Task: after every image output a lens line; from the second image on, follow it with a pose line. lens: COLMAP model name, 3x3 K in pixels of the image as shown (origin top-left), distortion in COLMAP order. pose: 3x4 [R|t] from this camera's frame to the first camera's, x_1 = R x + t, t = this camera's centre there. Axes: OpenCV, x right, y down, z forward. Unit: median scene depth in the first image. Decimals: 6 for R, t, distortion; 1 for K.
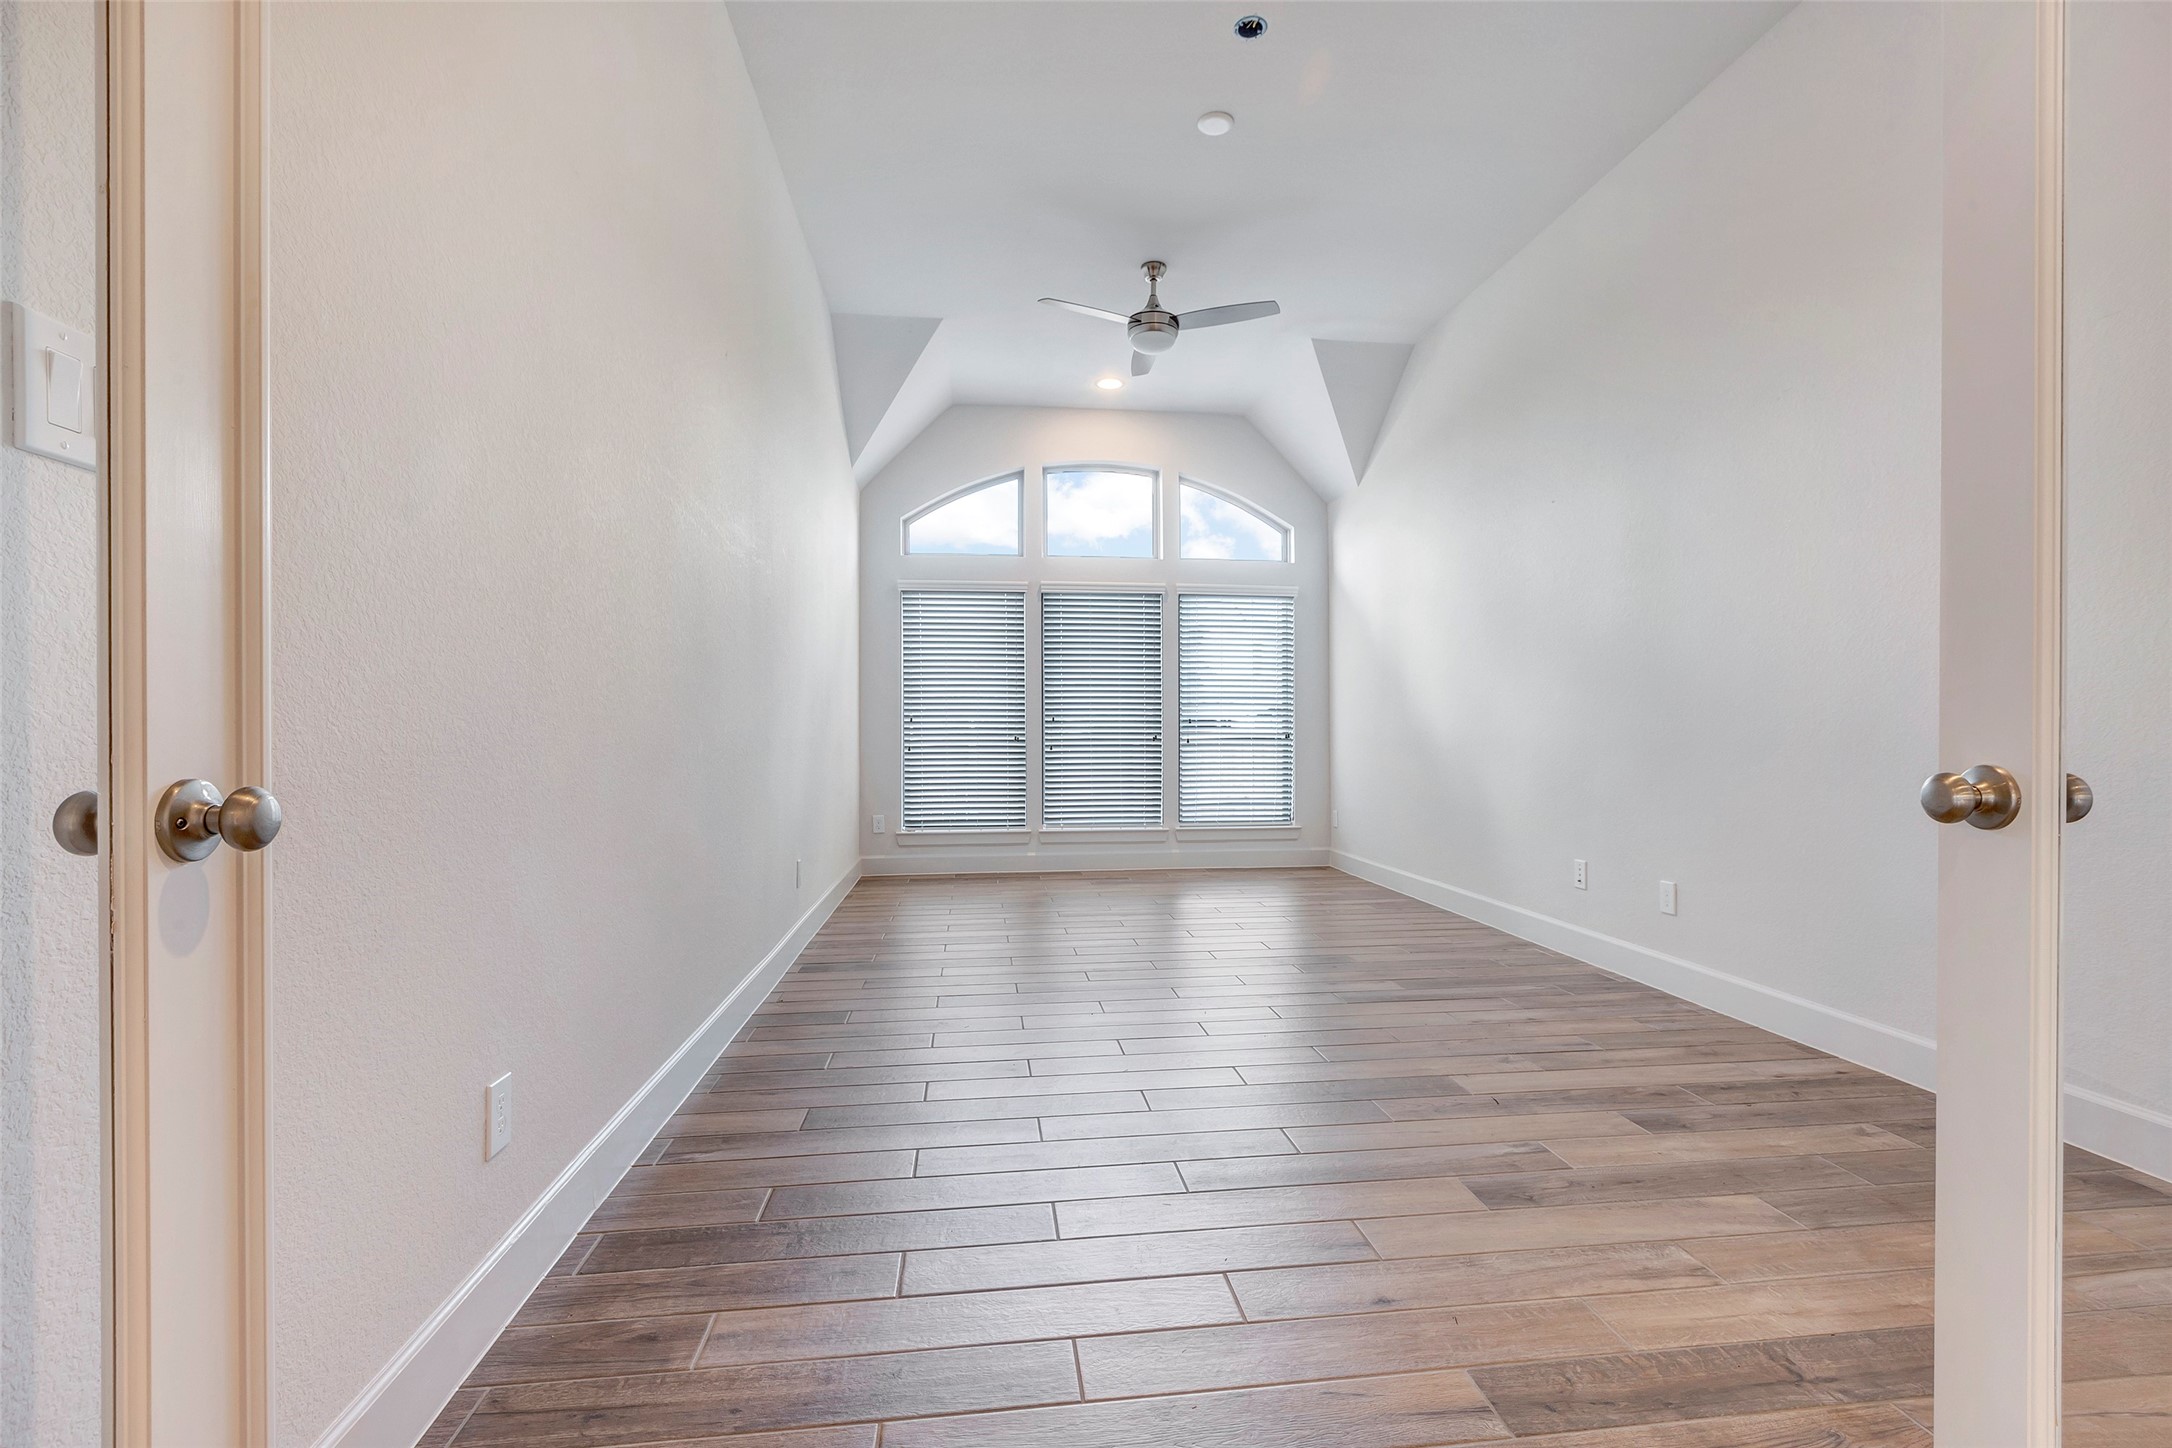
lens RADIAL K [[975.9, 0, 1085.7], [0, 975.9, 739.5], [0, 0, 1]] dist [0.002511, -0.001395]
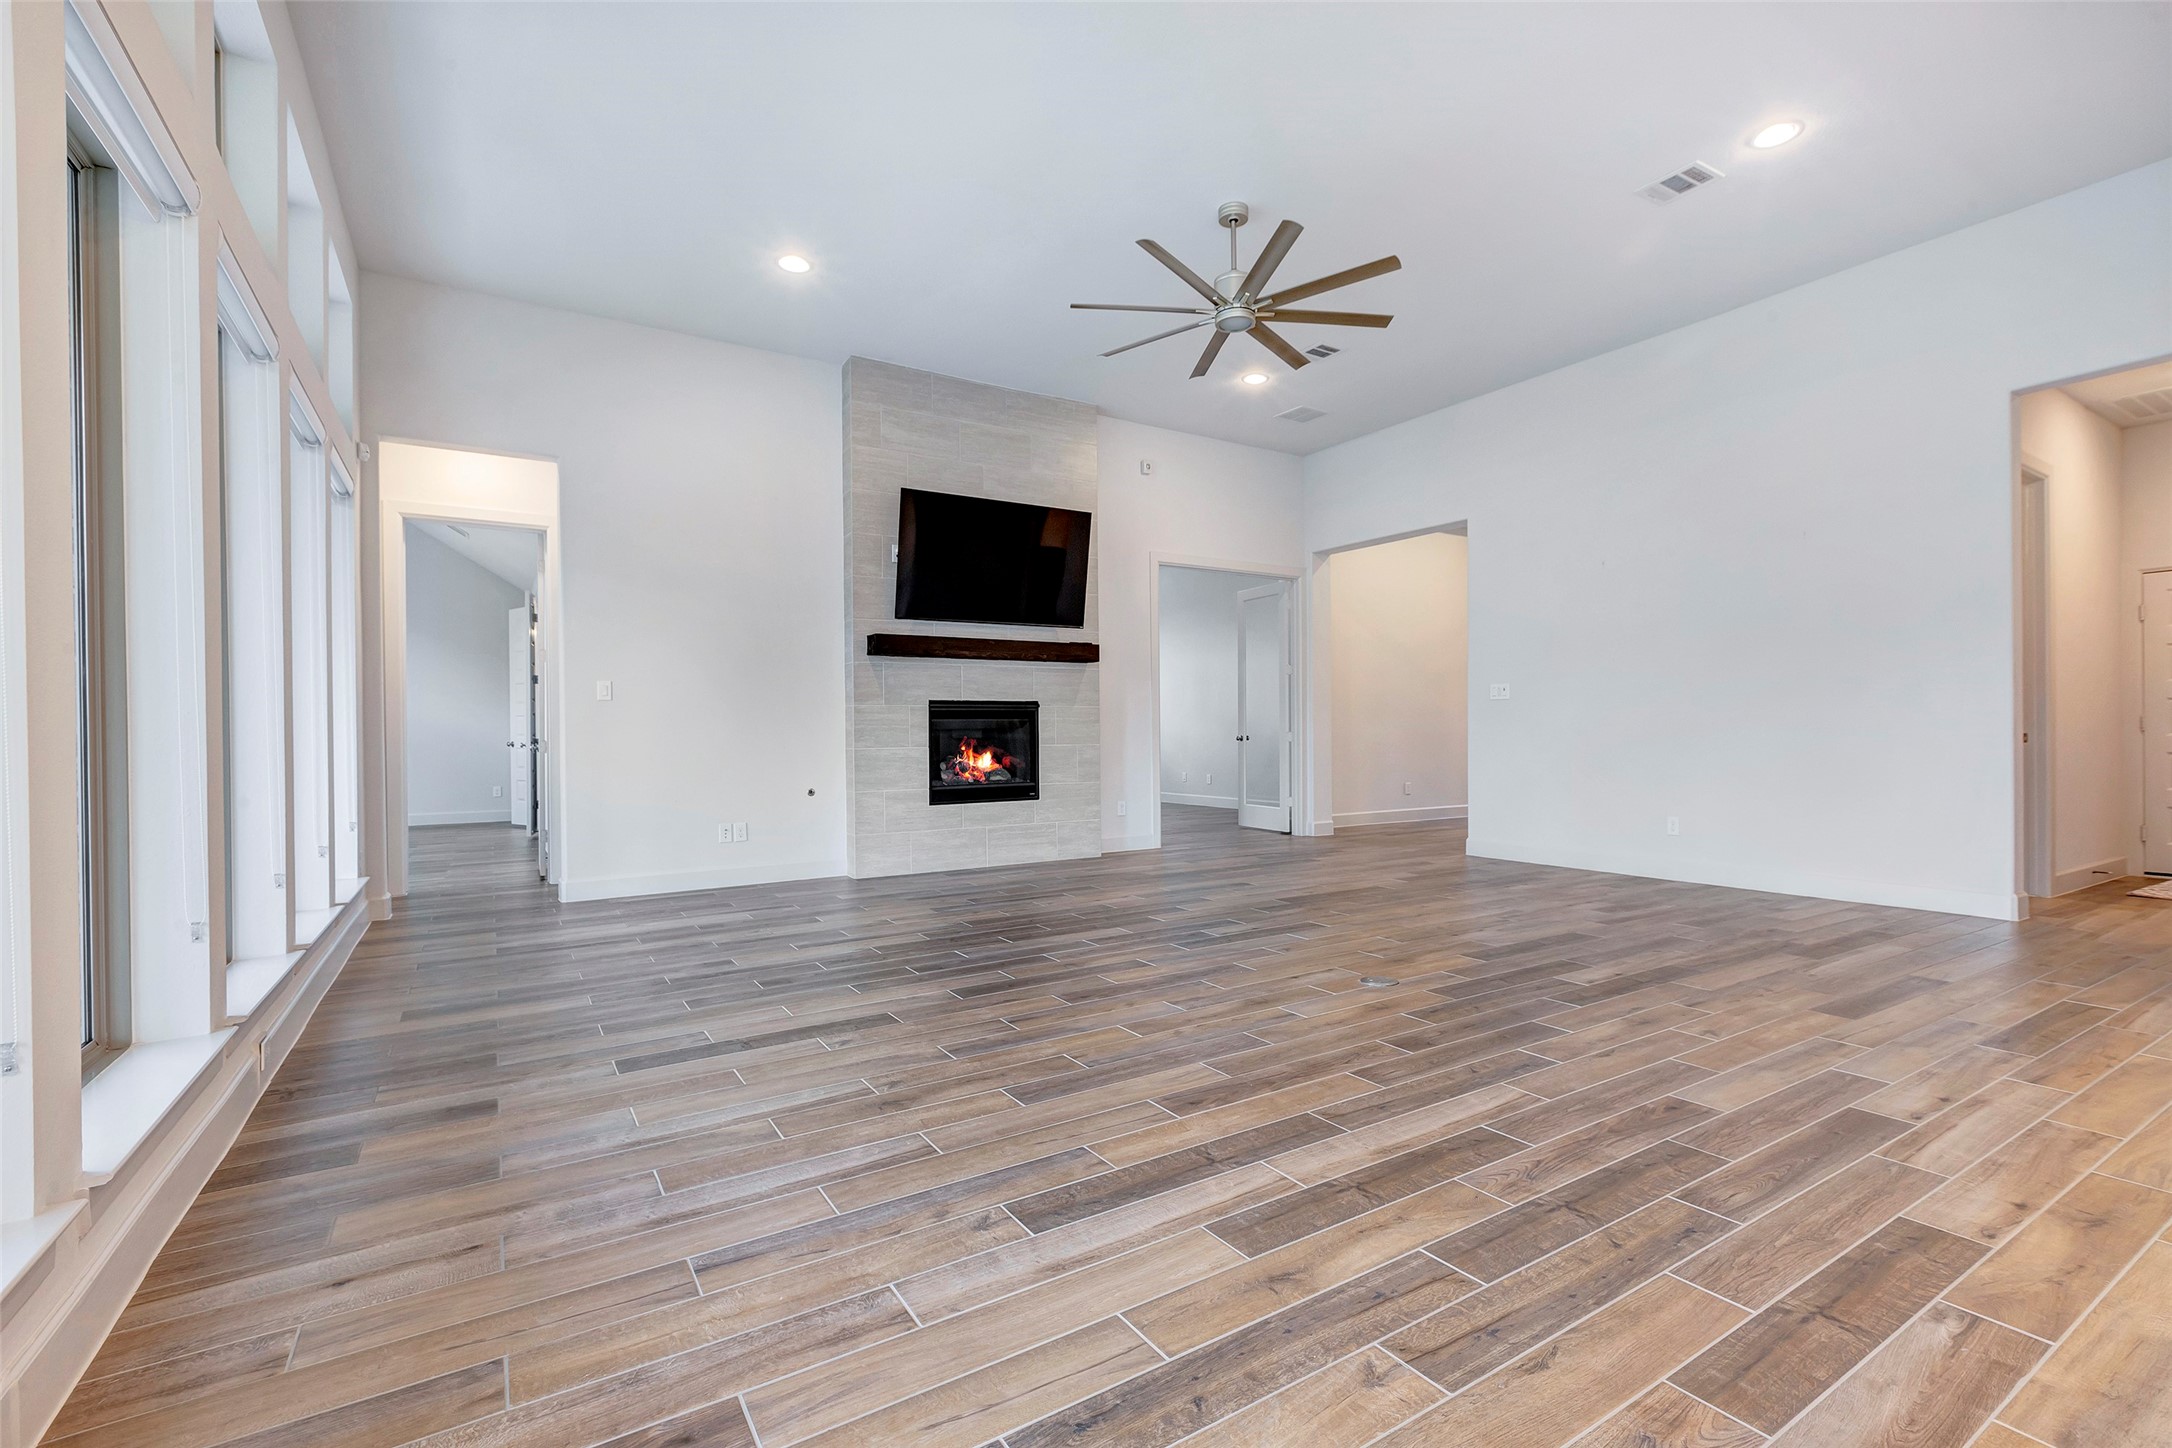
lens RADIAL K [[975.9, 0, 1100.3], [0, 975.9, 737.1], [0, 0, 1]] dist [0.002511, -0.001395]
pose [[0.897542, -0.008703, 0.440843, -0.763950], [0.010095, 0.999949, -0.000813, 0.006947], [-0.440814, 0.005180, 0.897584, -1.170717]]
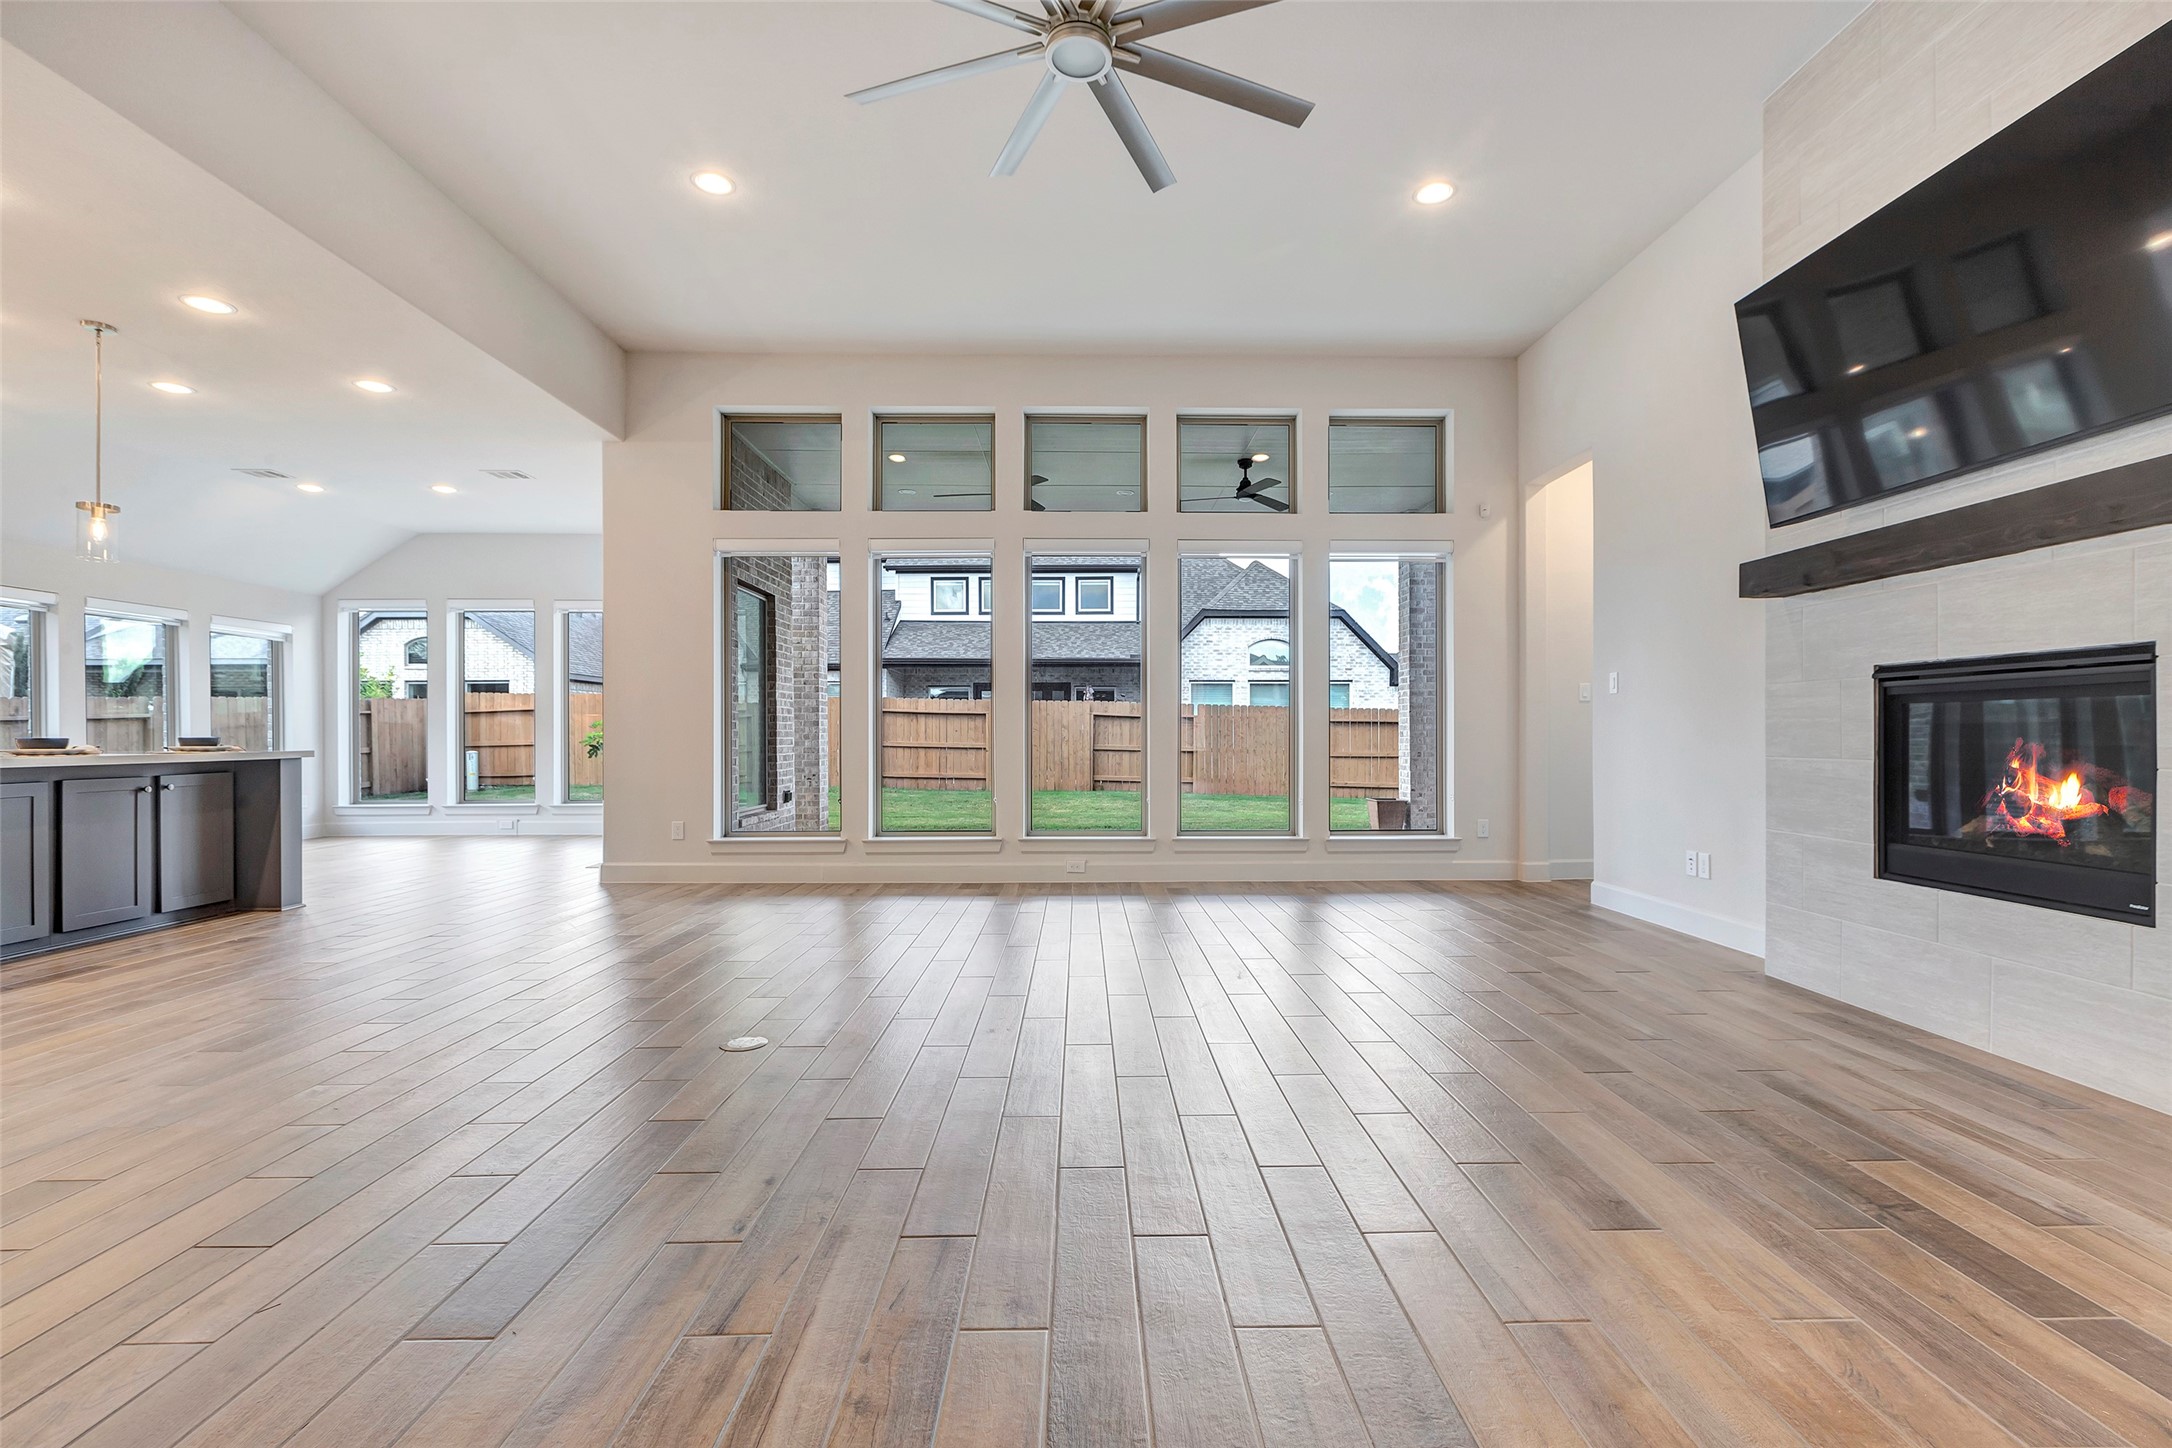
lens RADIAL K [[975.9, 0, 1088.8], [0, 975.9, 723.2], [0, 0, 1]] dist [0.002511, -0.001395]
pose [[-0.082489, -0.007779, -0.996562, 0.144989], [-0.010627, 0.999920, -0.006925, 0.002815], [0.996535, 0.010019, -0.082565, -0.478090]]
